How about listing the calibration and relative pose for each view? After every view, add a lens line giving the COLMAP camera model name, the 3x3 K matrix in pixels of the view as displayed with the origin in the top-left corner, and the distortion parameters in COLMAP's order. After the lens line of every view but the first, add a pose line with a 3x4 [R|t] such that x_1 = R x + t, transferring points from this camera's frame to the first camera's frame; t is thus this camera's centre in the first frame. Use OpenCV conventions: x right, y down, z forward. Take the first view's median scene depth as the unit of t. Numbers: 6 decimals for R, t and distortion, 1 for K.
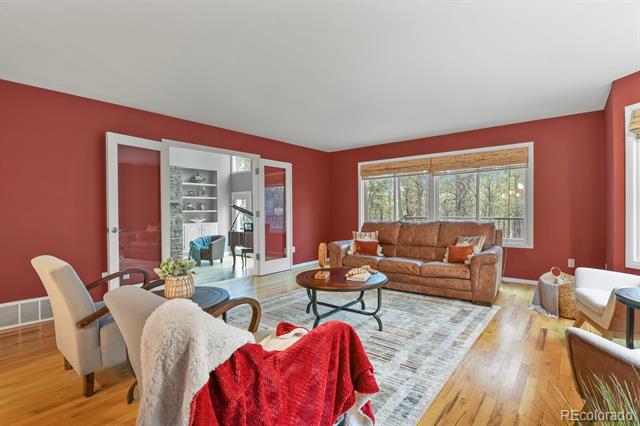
lens RADIAL K [[310.5, 0, 324.6], [0, 310.5, 213.5], [0, 0, 1]] dist [-0.013917, -0.000358]
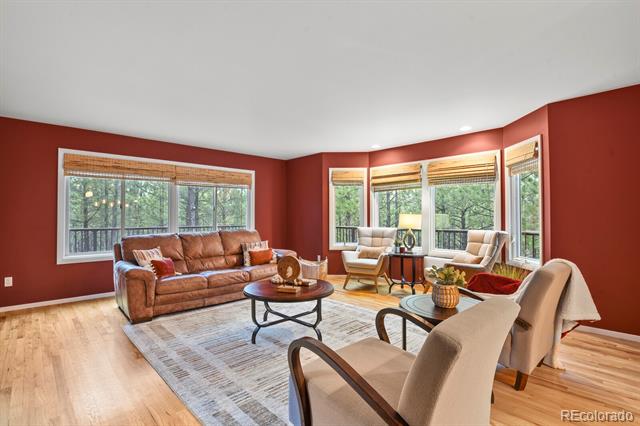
lens RADIAL K [[310.5, 0, 318.3], [0, 310.5, 211.1], [0, 0, 1]] dist [-0.013917, -0.000358]
pose [[0.128617, 0.033307, 0.991135, -0.631760], [0.016039, 0.999235, -0.035660, 0.000524], [-0.991565, 0.020484, 0.127985, 0.527882]]
